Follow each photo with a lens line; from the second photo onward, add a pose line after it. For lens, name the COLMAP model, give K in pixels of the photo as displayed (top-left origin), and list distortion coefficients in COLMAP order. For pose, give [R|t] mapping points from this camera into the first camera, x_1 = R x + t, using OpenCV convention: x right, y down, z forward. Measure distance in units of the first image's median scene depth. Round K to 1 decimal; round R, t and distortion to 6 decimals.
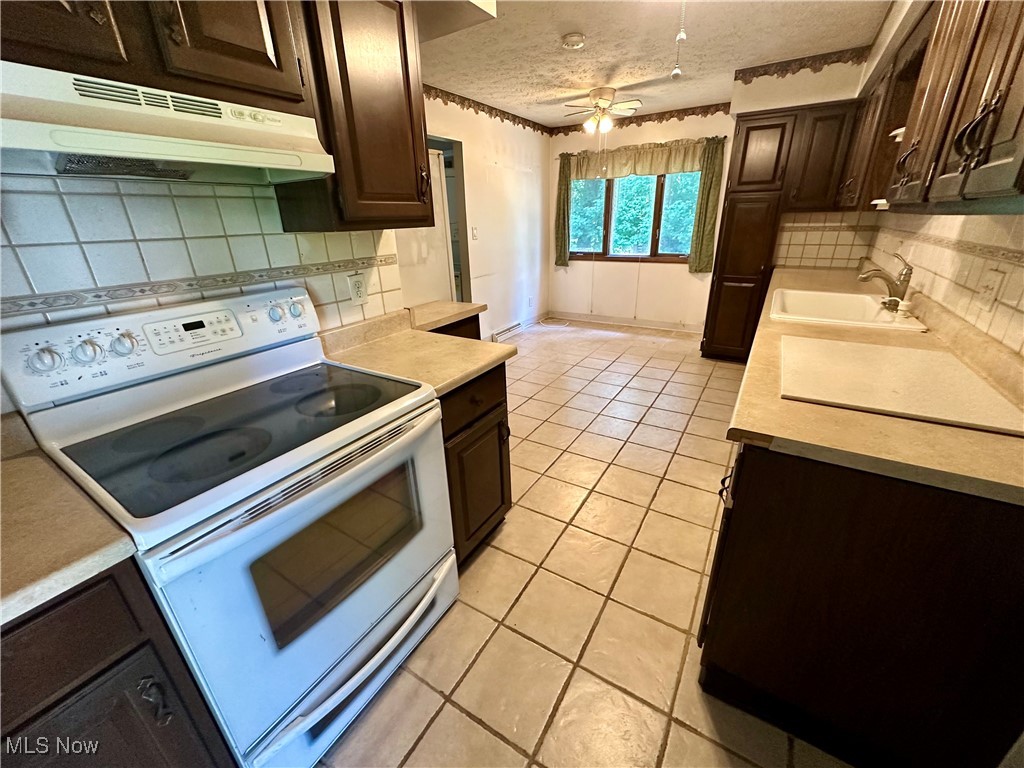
lens RADIAL K [[409.5, 0, 510.2], [0, 409.5, 384.7], [0, 0, 1]] dist [0.000866, -0.000395]
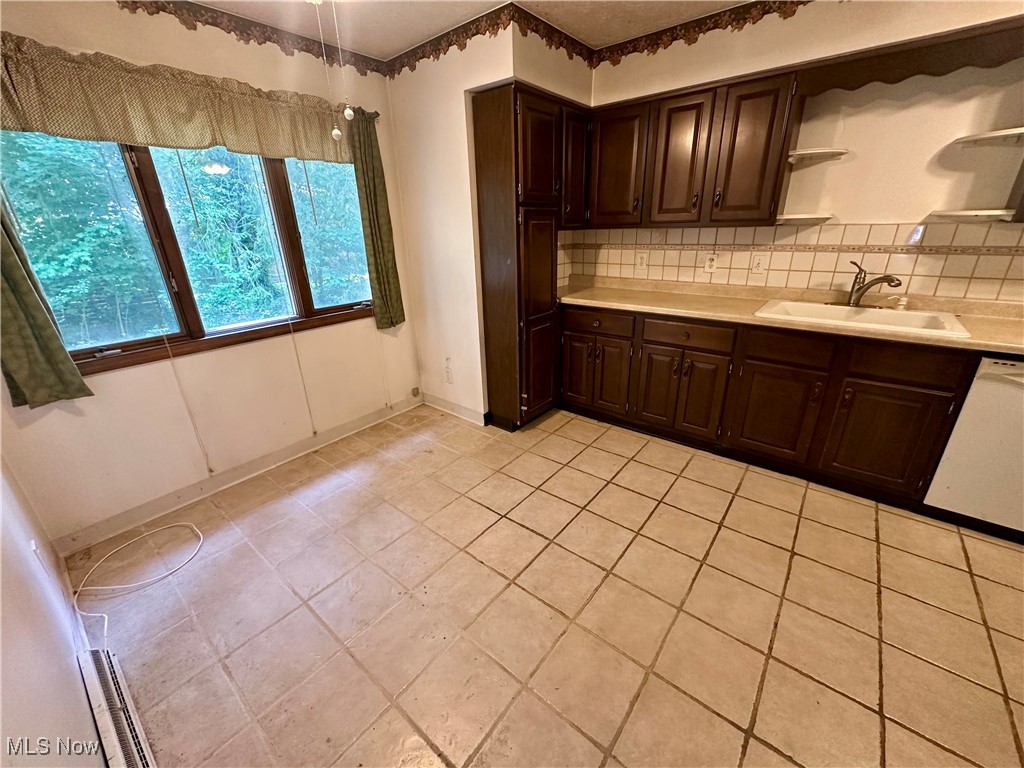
lens RADIAL K [[409.5, 0, 512.9], [0, 409.5, 381.9], [0, 0, 1]] dist [0.000866, -0.000395]
pose [[0.119871, -0.333660, 0.935041, -0.139022], [0.398654, 0.878742, 0.262463, -0.280411], [-0.909234, 0.341296, 0.238351, 0.684013]]
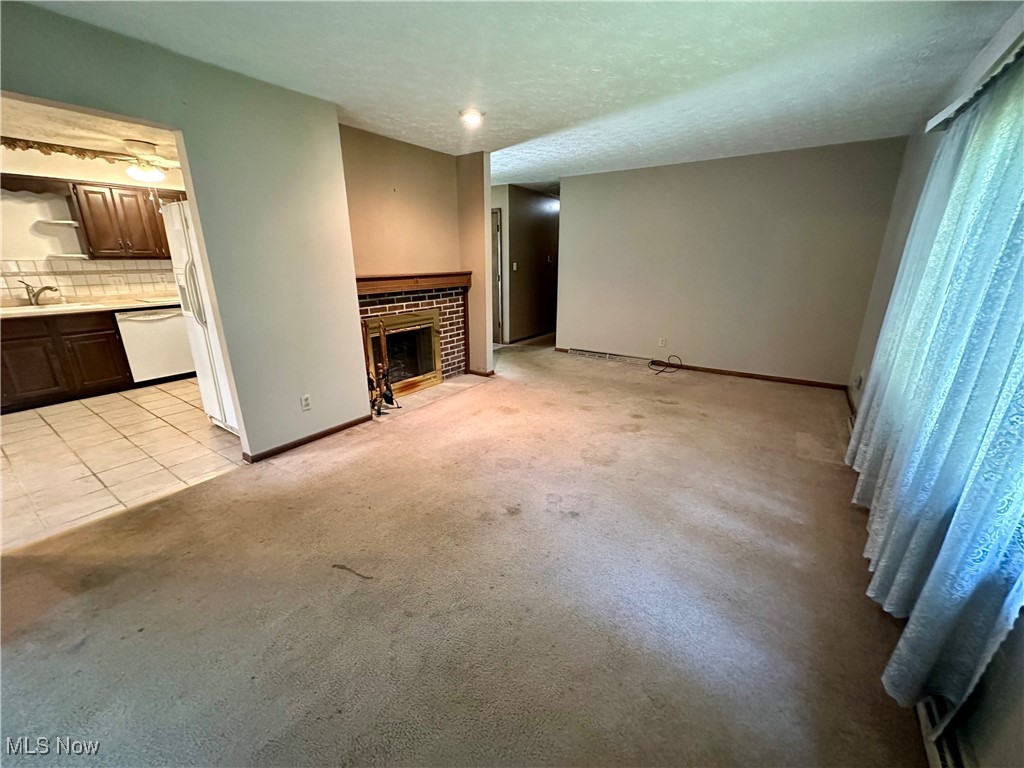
lens RADIAL K [[409.5, 0, 513.8], [0, 409.5, 385.9], [0, 0, 1]] dist [0.000866, -0.000395]
pose [[-0.998442, 0.023617, 0.050551, -0.619169], [0.050303, 0.773000, 0.632409, -0.425369], [-0.024140, 0.633967, -0.772983, 1.124613]]
